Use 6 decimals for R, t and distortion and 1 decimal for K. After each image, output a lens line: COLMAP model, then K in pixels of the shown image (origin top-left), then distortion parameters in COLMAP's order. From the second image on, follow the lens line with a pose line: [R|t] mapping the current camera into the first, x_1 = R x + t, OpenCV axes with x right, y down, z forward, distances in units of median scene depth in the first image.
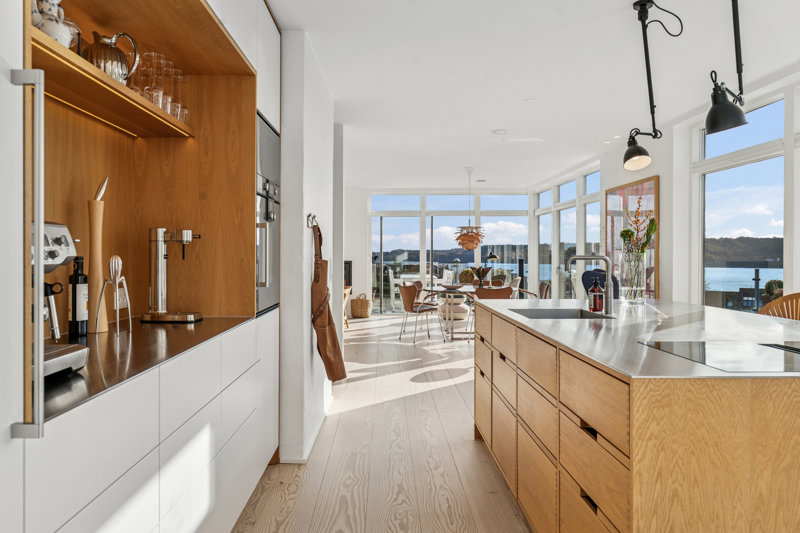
lens RADIAL K [[566.4, 0, 397.0], [0, 566.4, 255.0], [0, 0, 1]] dist [0.021722, 0.000625]
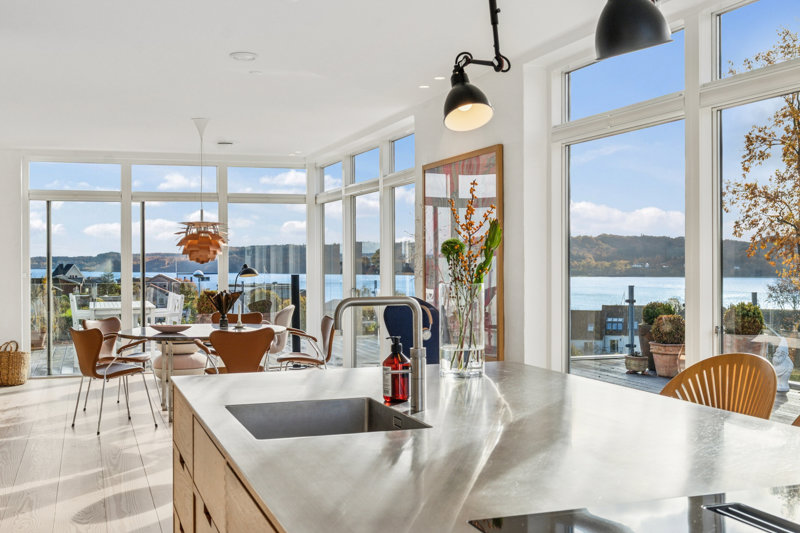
lens RADIAL K [[896.8, 0, 400.0], [0, 896.8, 266.5], [0, 0, 1]] dist [0.131955, -0.627566]
pose [[0.949401, -0.007841, 0.313968, 0.040045], [0.006234, 0.999962, 0.006122, -0.011801], [-0.314004, -0.003855, 0.949414, 0.091719]]
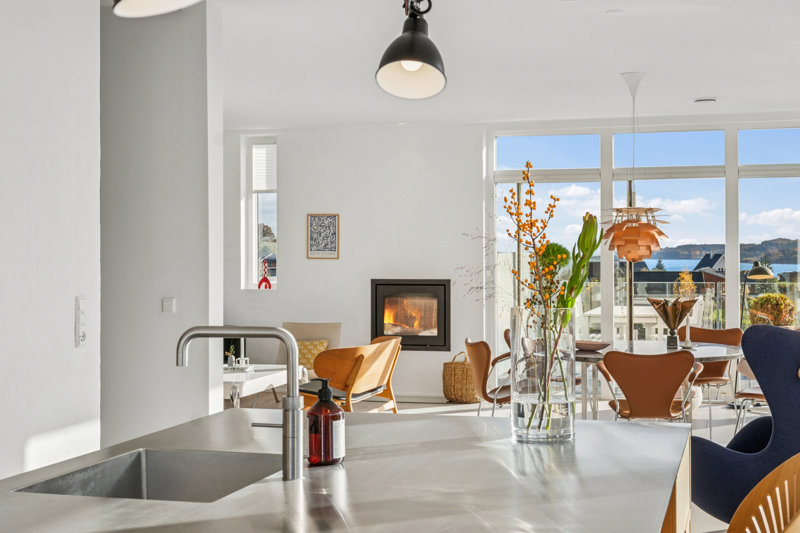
lens RADIAL K [[1174.9, 0, 400.0], [0, 1174.9, 266.5], [0, 0, 1]] dist [-0.139877, -0.005394]
pose [[0.960435, -0.000965, -0.278504, 0.256875], [0.004058, 0.999936, 0.010527, -0.018808], [0.278476, -0.011241, 0.960377, 0.103707]]
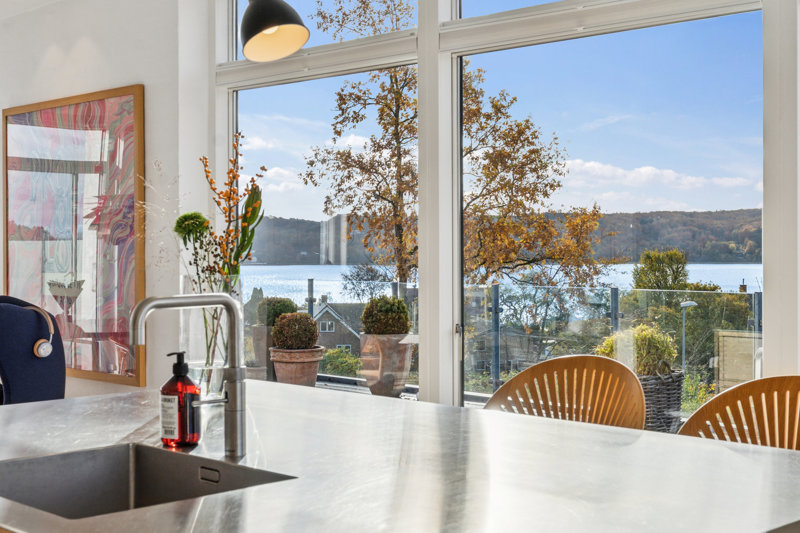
lens RADIAL K [[1174.9, 0, 400.0], [0, 1174.9, 266.5], [0, 0, 1]] dist [-0.139877, -0.005394]
pose [[0.717014, -0.021471, 0.696728, -0.029594], [0.009811, 0.999737, 0.020712, -0.011081], [-0.696990, -0.008015, 0.717036, 0.161836]]
